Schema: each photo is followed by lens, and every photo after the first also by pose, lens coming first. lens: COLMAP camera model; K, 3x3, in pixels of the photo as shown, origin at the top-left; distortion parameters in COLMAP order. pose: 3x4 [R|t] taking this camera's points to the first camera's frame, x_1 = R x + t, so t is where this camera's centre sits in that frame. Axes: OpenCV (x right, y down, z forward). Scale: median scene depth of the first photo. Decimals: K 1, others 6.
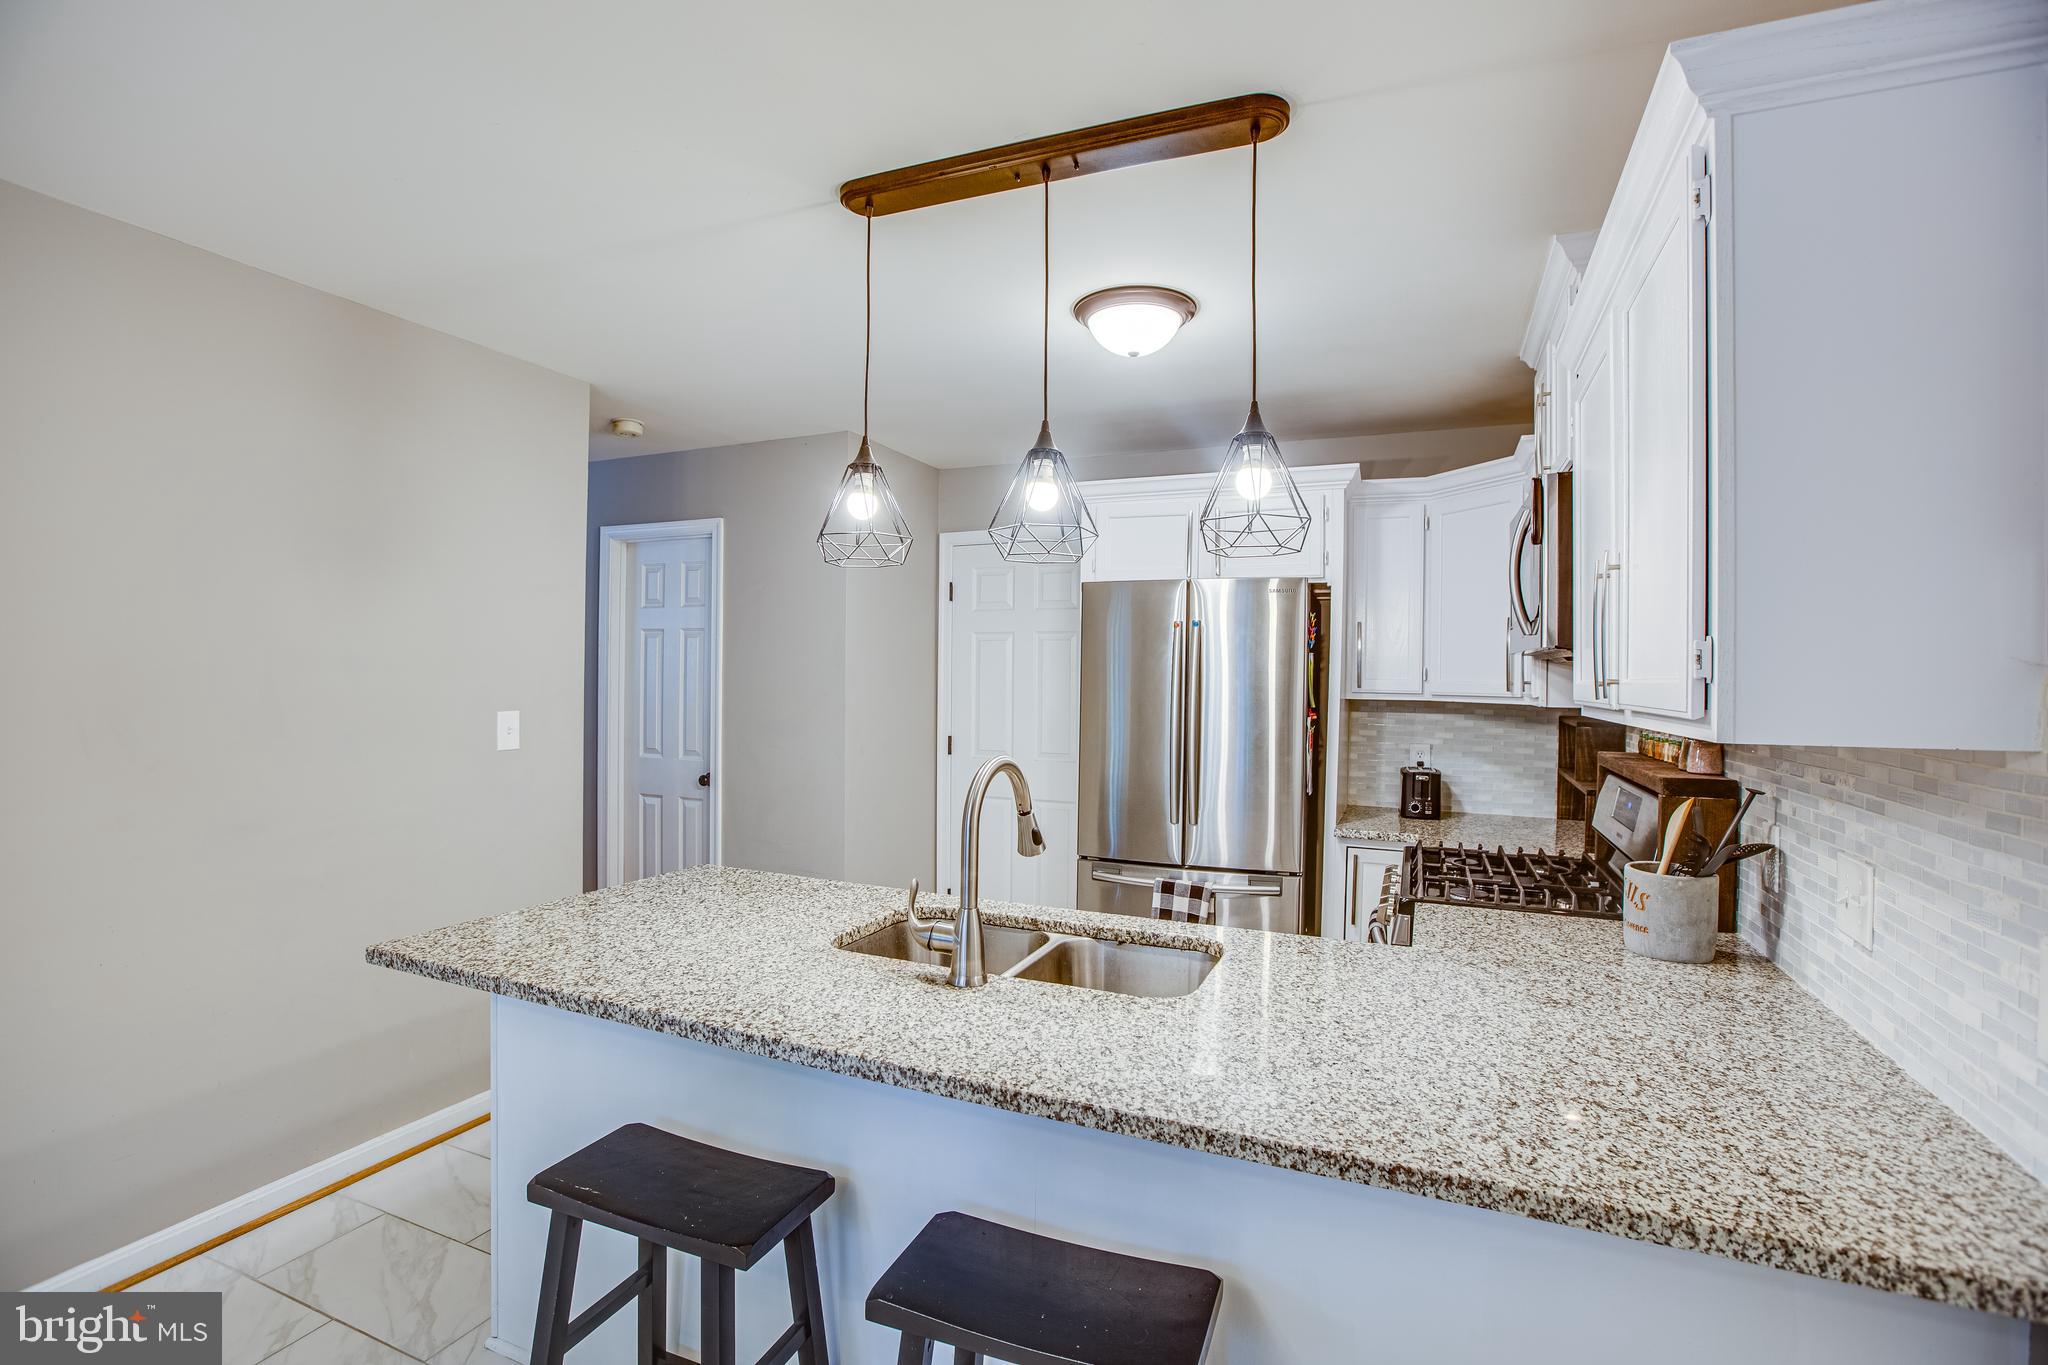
lens RADIAL K [[934.9, 0, 1024.0], [0, 934.9, 682.5], [0, 0, 1]] dist [-0.070837, 0.028040]
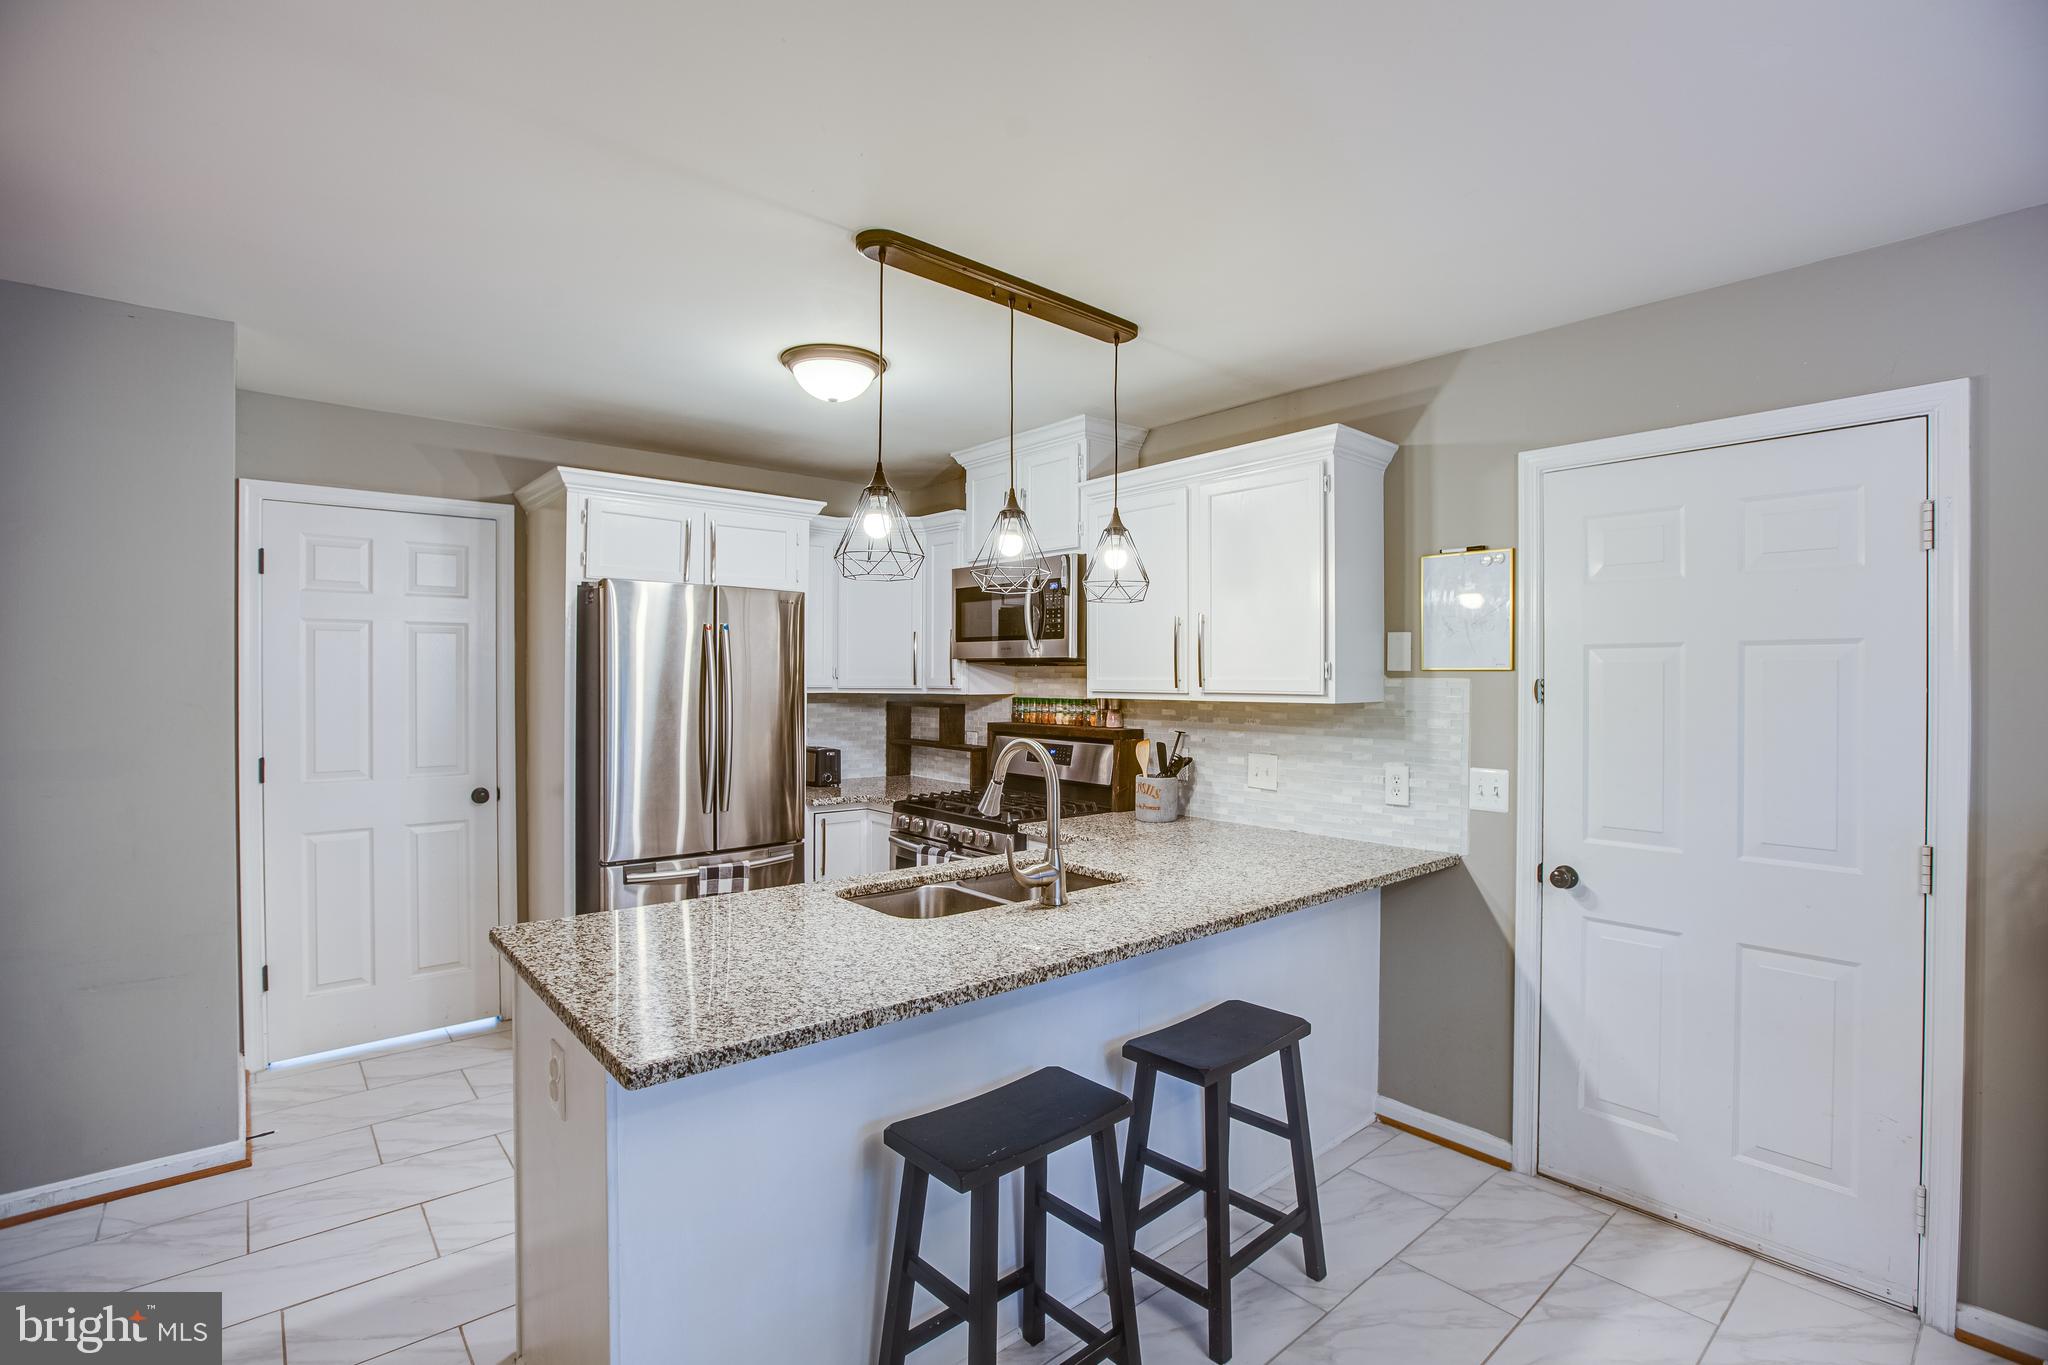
lens RADIAL K [[934.9, 0, 1024.0], [0, 934.9, 682.5], [0, 0, 1]] dist [-0.070837, 0.028040]
pose [[0.447715, -0.015826, 0.894036, -1.170376], [0.007261, 0.999875, 0.014063, -0.020466], [-0.894147, 0.000195, 0.447774, 0.379401]]
